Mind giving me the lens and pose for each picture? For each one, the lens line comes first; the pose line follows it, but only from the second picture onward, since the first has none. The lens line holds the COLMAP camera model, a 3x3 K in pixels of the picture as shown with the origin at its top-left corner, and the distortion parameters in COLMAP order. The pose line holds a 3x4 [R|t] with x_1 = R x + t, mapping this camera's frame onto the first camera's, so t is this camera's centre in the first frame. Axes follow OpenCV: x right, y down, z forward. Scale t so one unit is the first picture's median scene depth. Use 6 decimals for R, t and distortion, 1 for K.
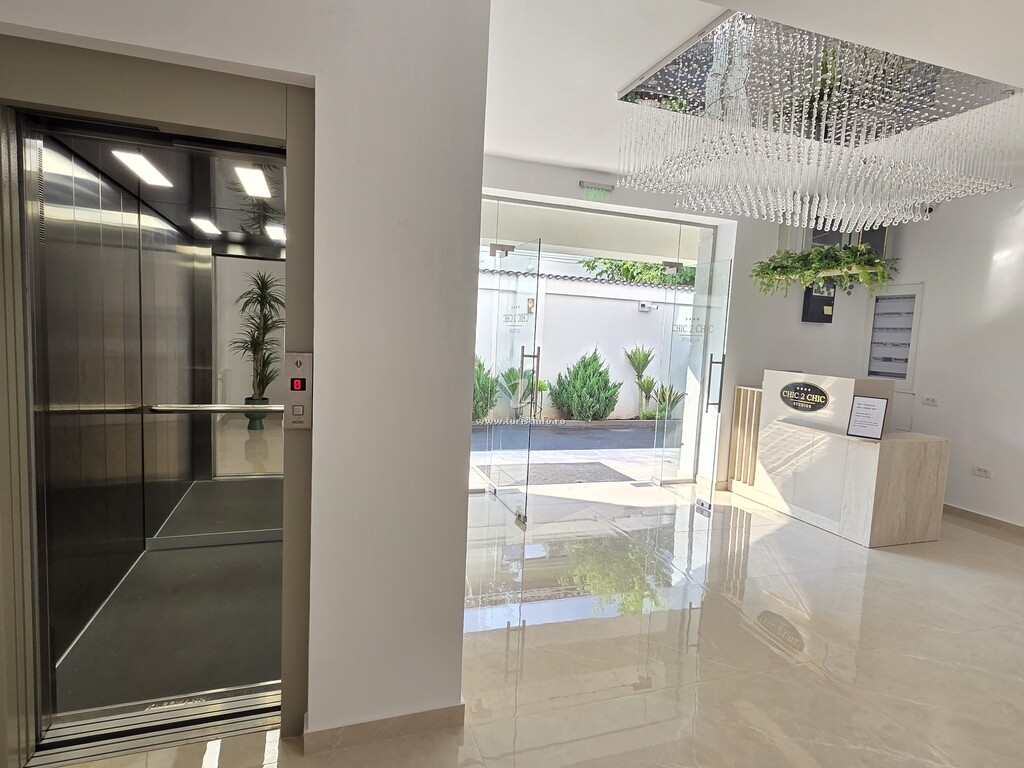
lens RADIAL K [[561.2, 0, 514.0], [0, 561.2, 383.6], [0, 0, 1]] dist [-0.002987, 0.001691]
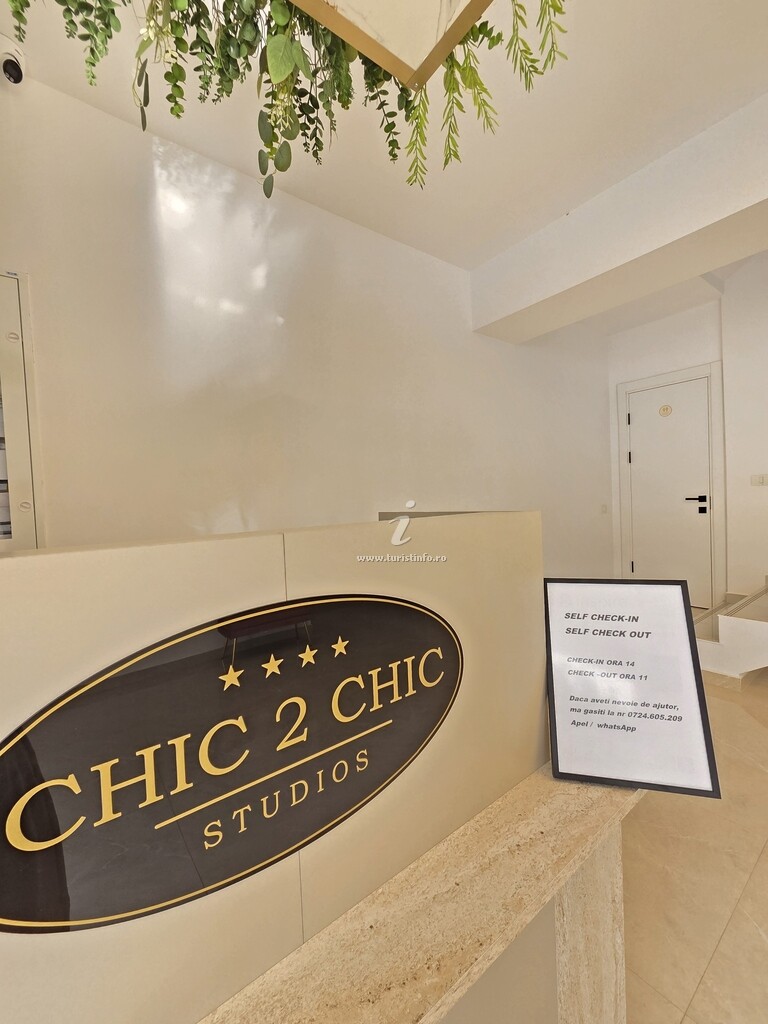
lens RADIAL K [[417.3, 0, 387.1], [0, 417.3, 509.9], [0, 0, 1]] dist [0.000679, -0.002691]
pose [[-0.313592, -0.061354, 0.947574, 0.365450], [0.112847, 0.988430, 0.101345, -0.024828], [-0.942829, 0.138712, -0.303040, 0.858340]]
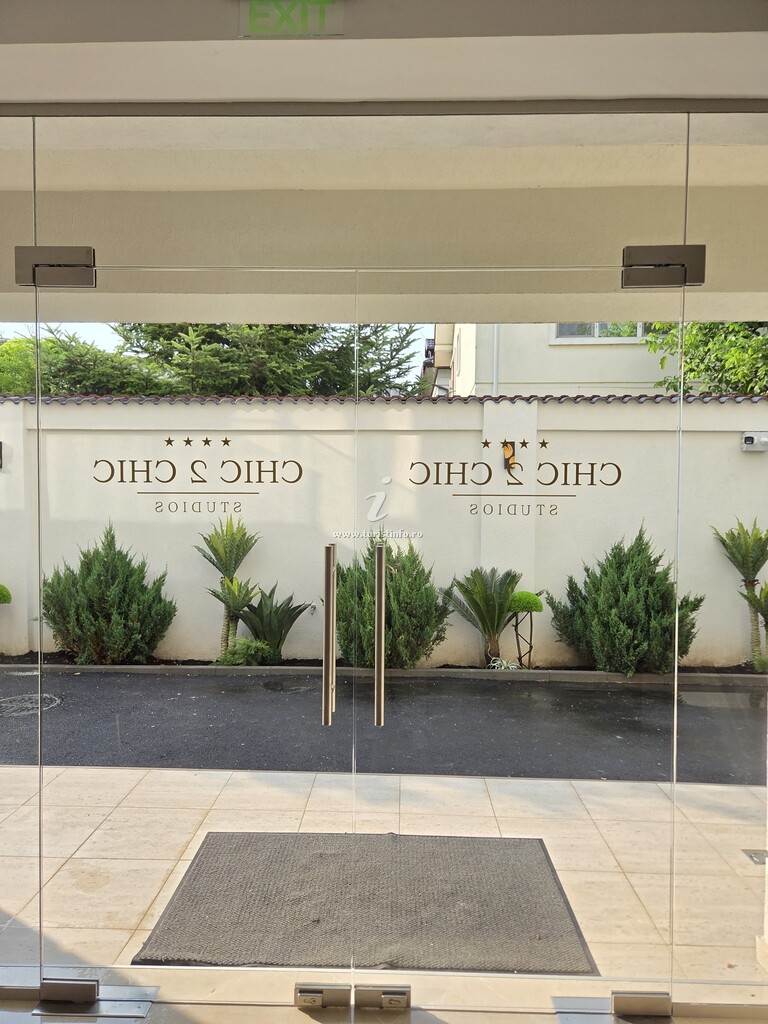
lens RADIAL K [[688.7, 0, 375.8], [0, 688.7, 515.7], [0, 0, 1]] dist [0.045052, -0.027000]
pose [[0.936553, -0.034440, -0.348831, 0.263833], [0.006996, 0.996800, -0.079632, -0.049715], [0.350457, 0.072139, 0.933796, 0.616610]]
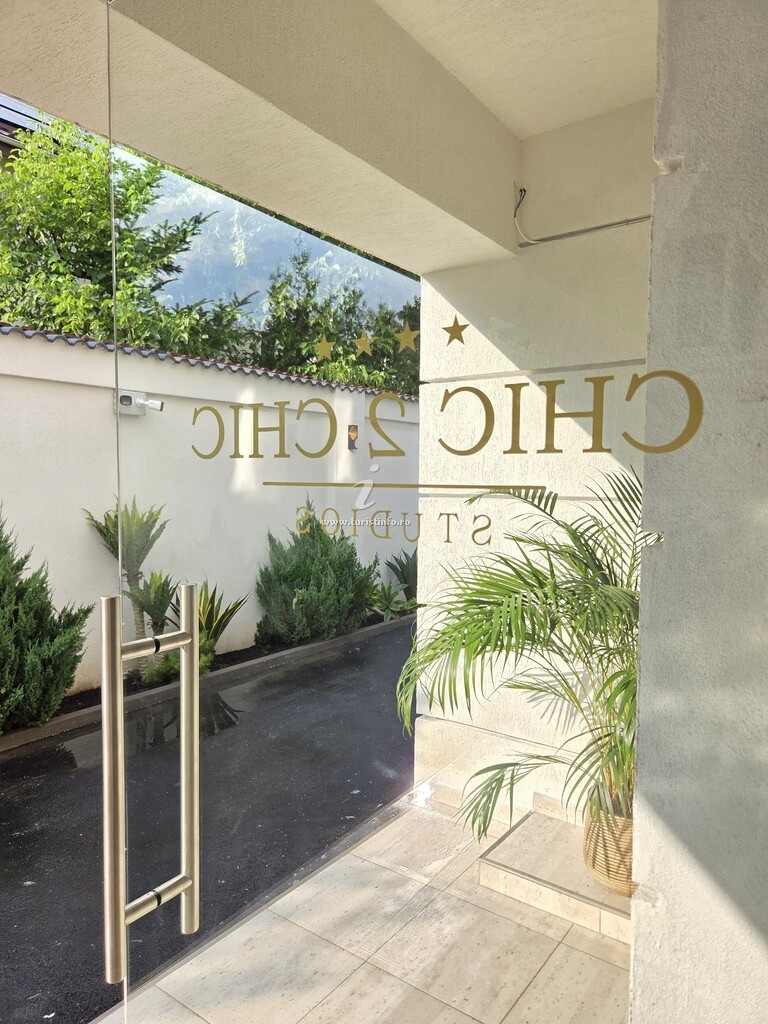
lens RADIAL K [[688.7, 0, 390.2], [0, 688.7, 511.5], [0, 0, 1]] dist [0.045052, -0.027000]
pose [[0.806030, -0.077793, 0.586741, 0.168912], [0.089395, 0.995953, 0.009243, -0.094495], [-0.585085, 0.045002, 0.809722, 0.974225]]
